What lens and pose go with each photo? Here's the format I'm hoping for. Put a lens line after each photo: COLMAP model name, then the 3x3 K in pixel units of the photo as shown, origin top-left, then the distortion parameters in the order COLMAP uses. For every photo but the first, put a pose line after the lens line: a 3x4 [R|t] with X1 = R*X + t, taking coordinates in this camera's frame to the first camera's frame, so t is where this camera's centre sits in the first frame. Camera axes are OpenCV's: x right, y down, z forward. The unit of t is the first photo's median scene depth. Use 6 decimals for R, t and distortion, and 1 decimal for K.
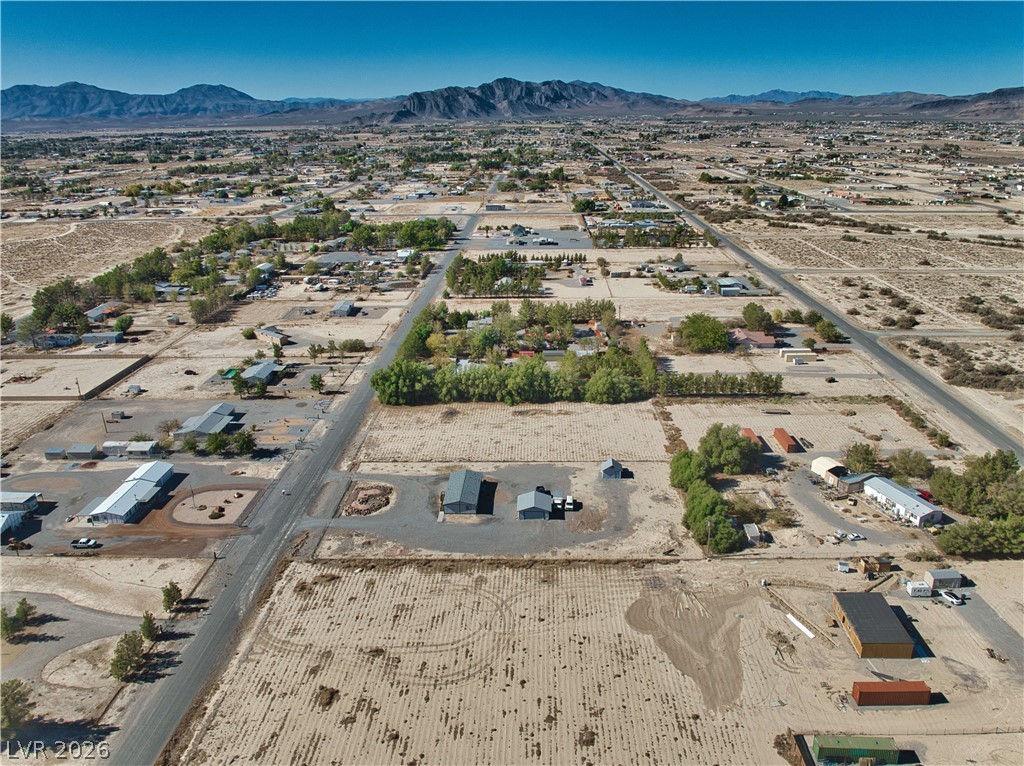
lens RADIAL K [[714.6, 0, 515.2], [0, 714.6, 453.8], [0, 0, 1]] dist [-0.024009, -0.011635]
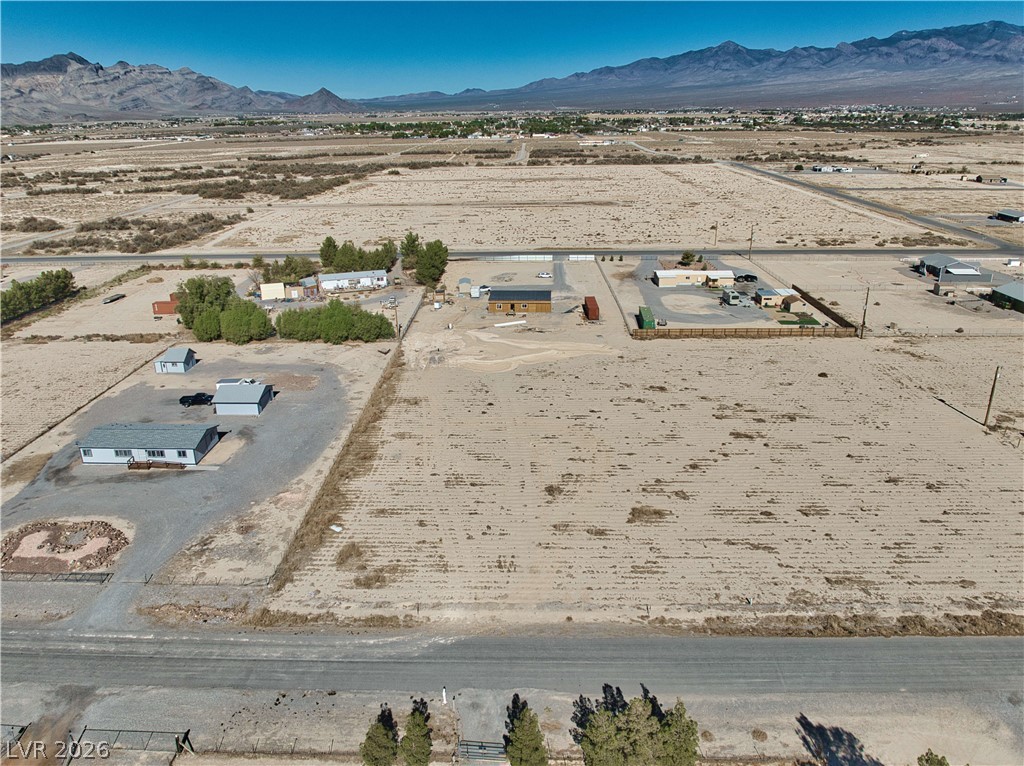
lens RADIAL K [[714.6, 0, 515.2], [0, 714.6, 453.8], [0, 0, 1]] dist [-0.024009, -0.011635]
pose [[-0.005992, -0.423224, 0.906005, -0.568946], [0.437607, 0.813551, 0.382930, -0.027208], [-0.899146, 0.398769, 0.180331, 0.617476]]
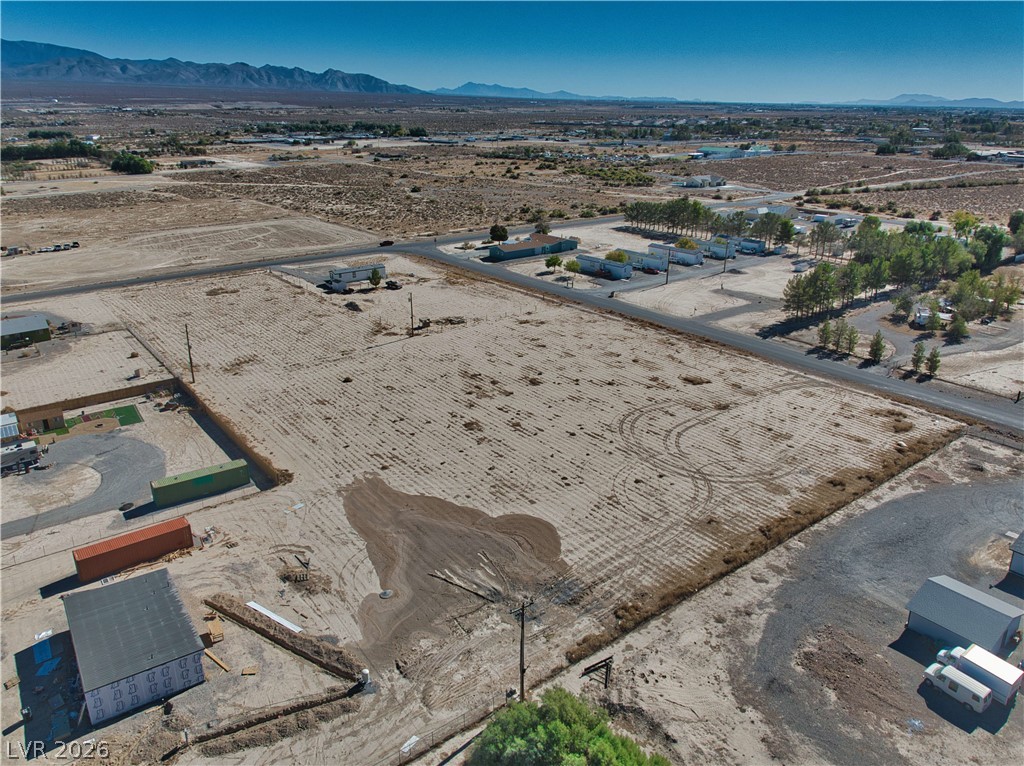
lens RADIAL K [[734.7, 0, 515.6], [0, 734.7, 421.3], [0, 0, 1]] dist [-0.031323, -0.007555]
pose [[-0.776424, 0.265481, -0.571564, 0.382016], [-0.254045, 0.698140, 0.669374, -0.186468], [0.576738, 0.664921, -0.474609, 0.903759]]
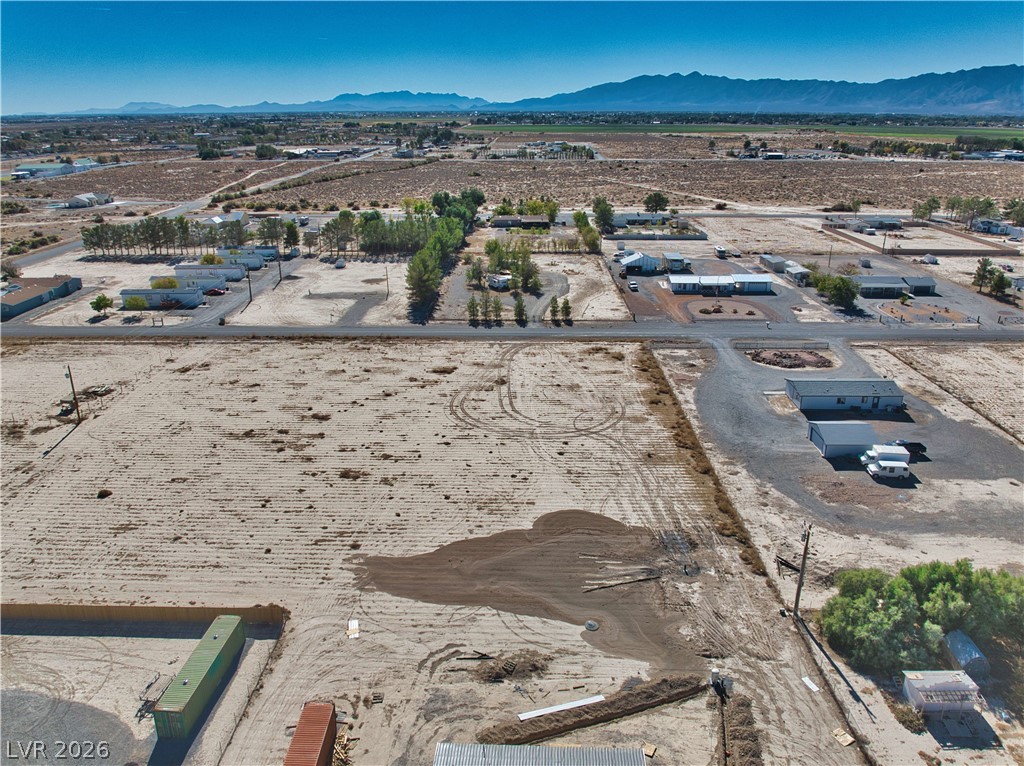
lens RADIAL K [[734.7, 0, 515.6], [0, 734.7, 421.3], [0, 0, 1]] dist [-0.031323, -0.007555]
pose [[0.012783, 0.402433, -0.915360, 0.534338], [-0.424066, 0.831213, 0.359516, -0.038059], [0.905541, 0.383578, 0.181284, 0.590796]]
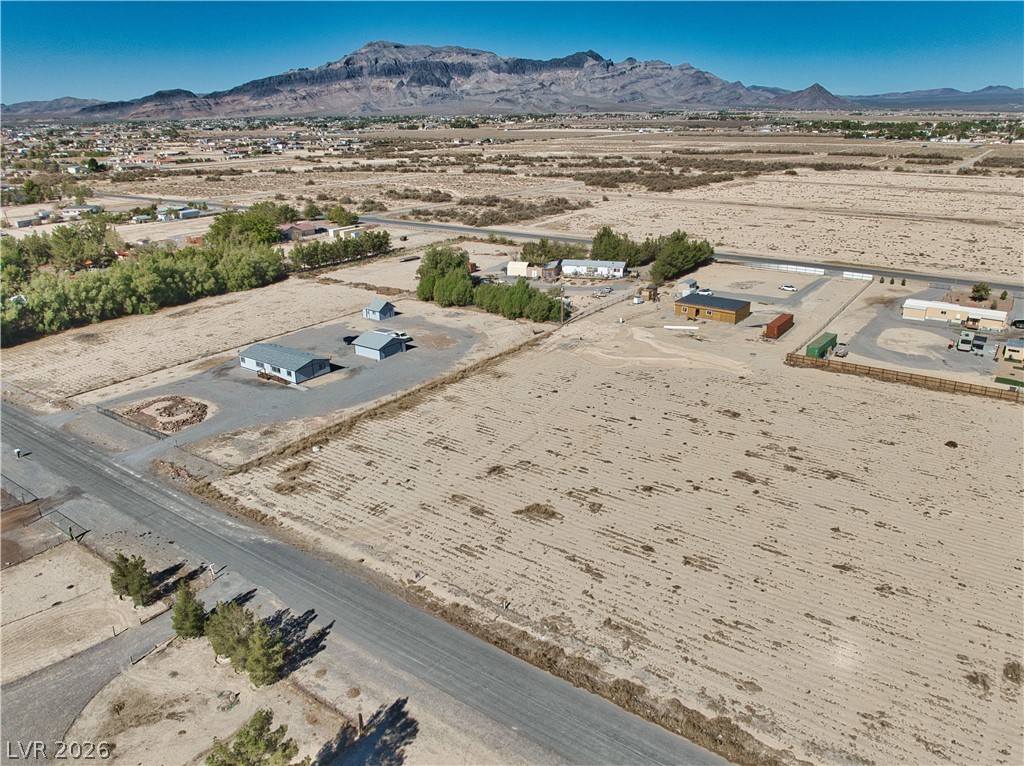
lens RADIAL K [[714.6, 0, 515.2], [0, 714.6, 453.8], [0, 0, 1]] dist [-0.024009, -0.011635]
pose [[0.557699, -0.354049, 0.750747, -0.512342], [0.358643, 0.918465, 0.166724, 0.100549], [-0.748563, 0.176268, 0.639205, 0.347985]]
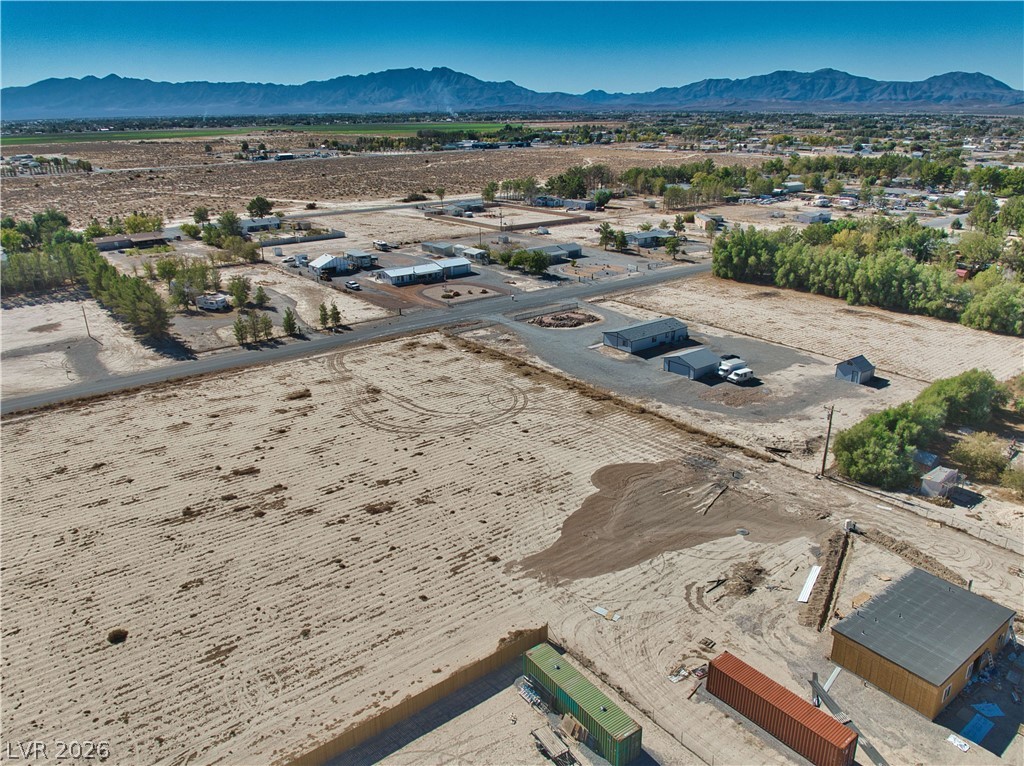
lens RADIAL K [[737.0, 0, 515.6], [0, 737.0, 420.8], [0, 0, 1]] dist [-0.033323, -0.006692]
pose [[0.641479, 0.307575, -0.702782, 0.440295], [-0.330300, 0.937579, 0.108847, 0.100500], [0.692392, 0.162306, 0.703029, 0.306429]]
